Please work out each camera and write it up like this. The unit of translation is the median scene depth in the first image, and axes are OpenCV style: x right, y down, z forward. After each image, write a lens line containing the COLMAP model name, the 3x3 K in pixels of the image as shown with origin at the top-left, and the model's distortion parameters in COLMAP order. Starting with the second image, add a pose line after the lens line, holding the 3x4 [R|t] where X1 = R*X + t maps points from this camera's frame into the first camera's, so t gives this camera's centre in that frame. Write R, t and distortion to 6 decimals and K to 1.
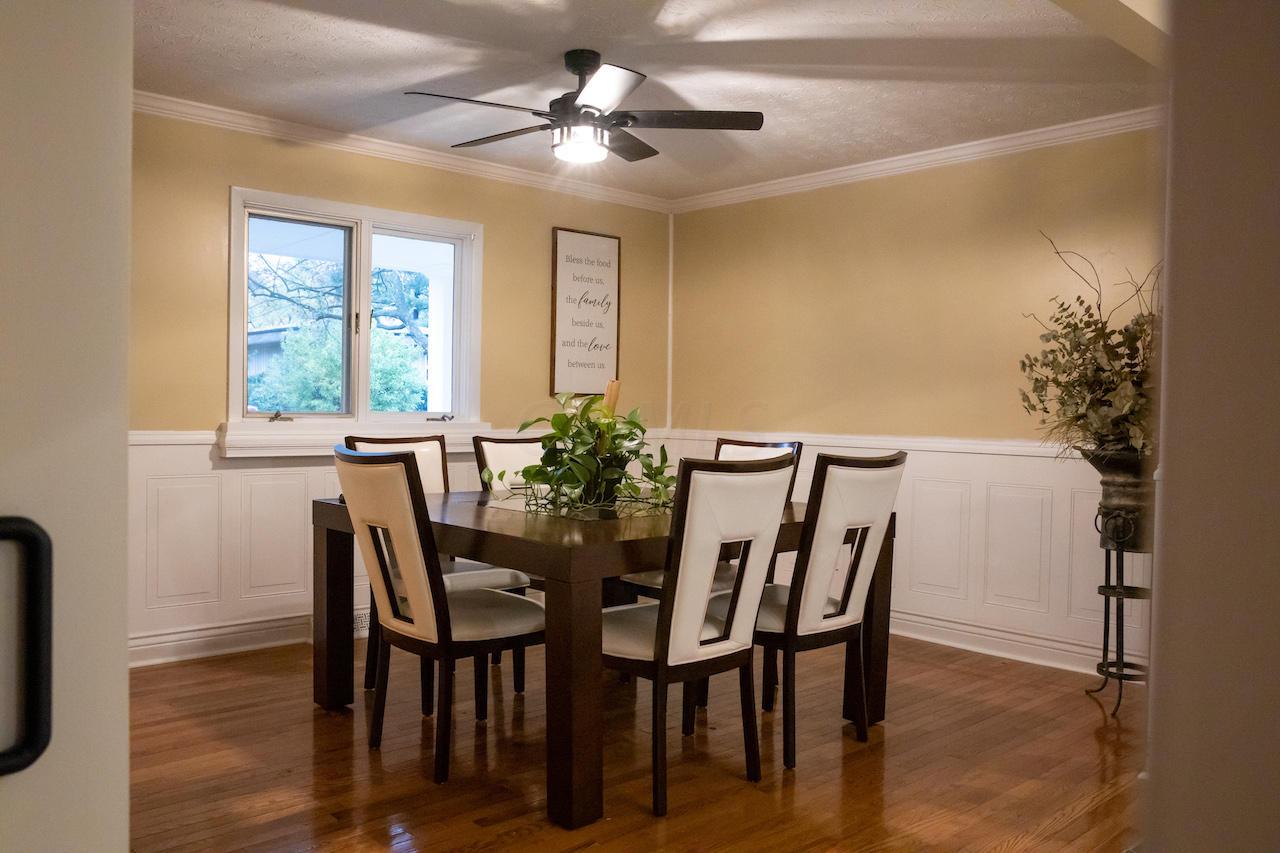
lens RADIAL K [[1023.0, 0, 640.4], [0, 1023.0, 424.7], [0, 0, 1]] dist [-0.001219, -0.000277]
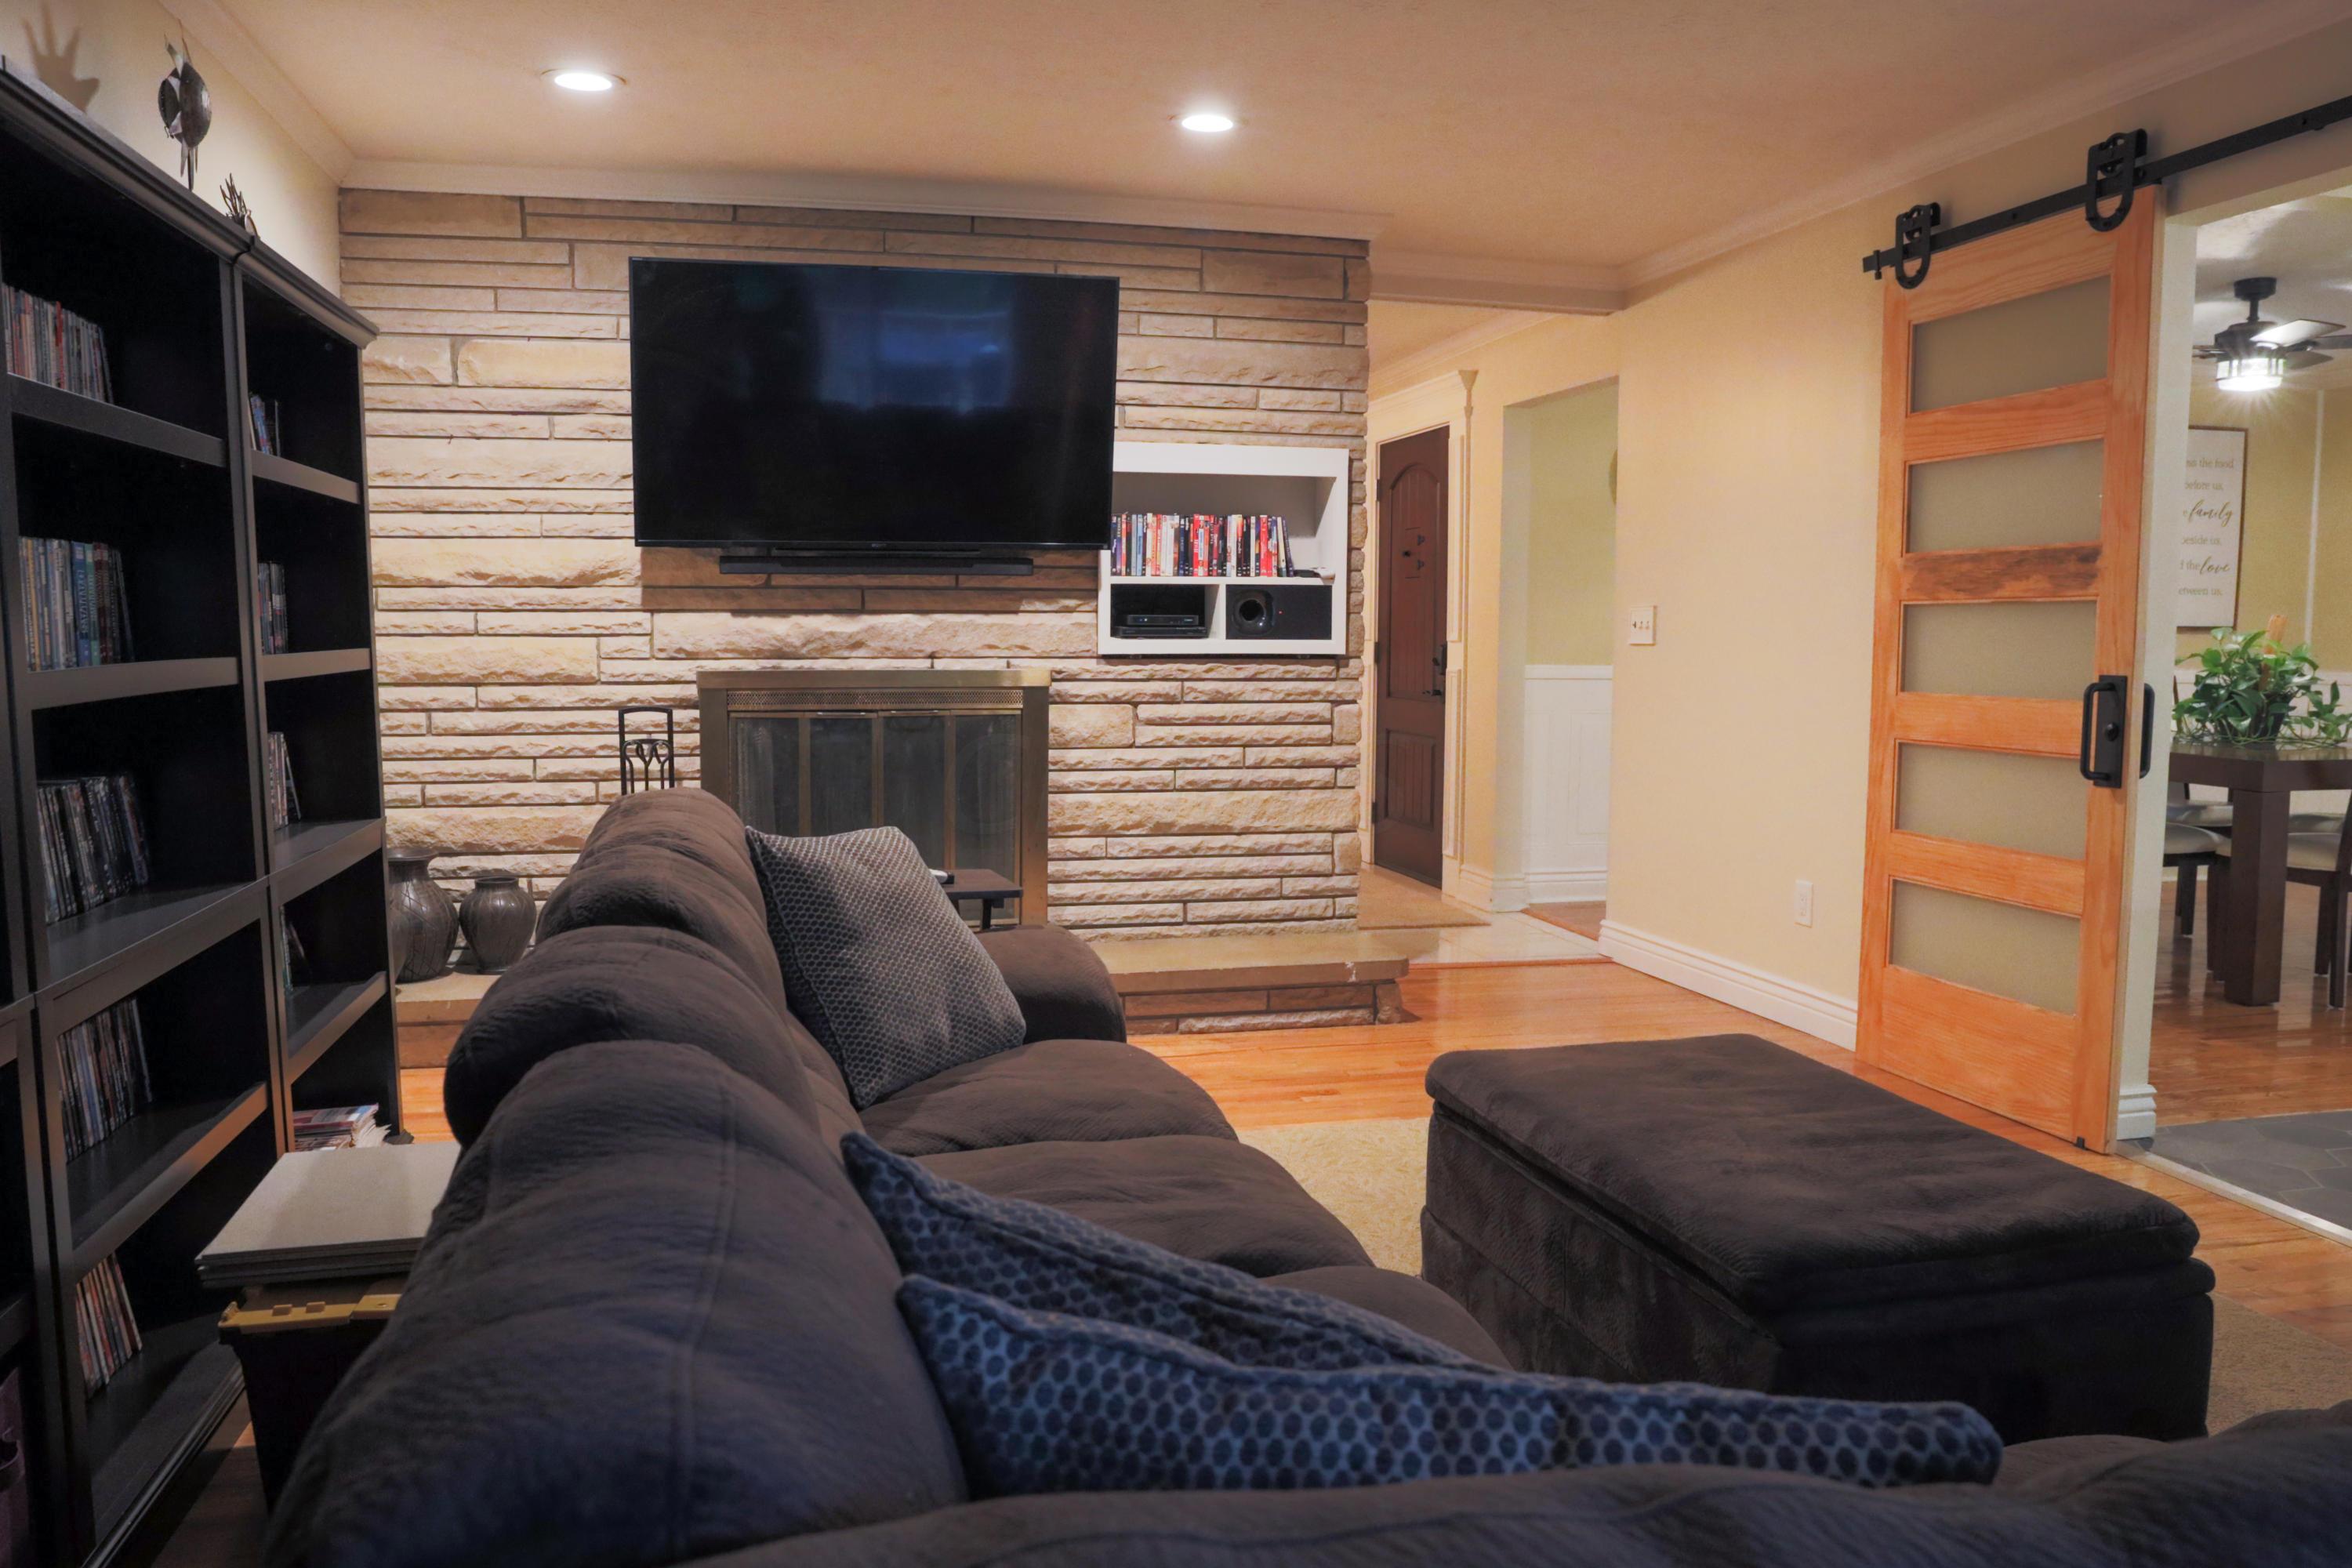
lens RADIAL K [[1715.0, 0, 1174.4], [0, 1715.0, 781.2], [0, 0, 1]] dist [-0.072918, 0.019388]
pose [[0.864010, 0.038620, -0.501992, -0.134982], [-0.007258, 0.997905, 0.064280, 0.020581], [0.503423, -0.051895, 0.862480, -0.919783]]
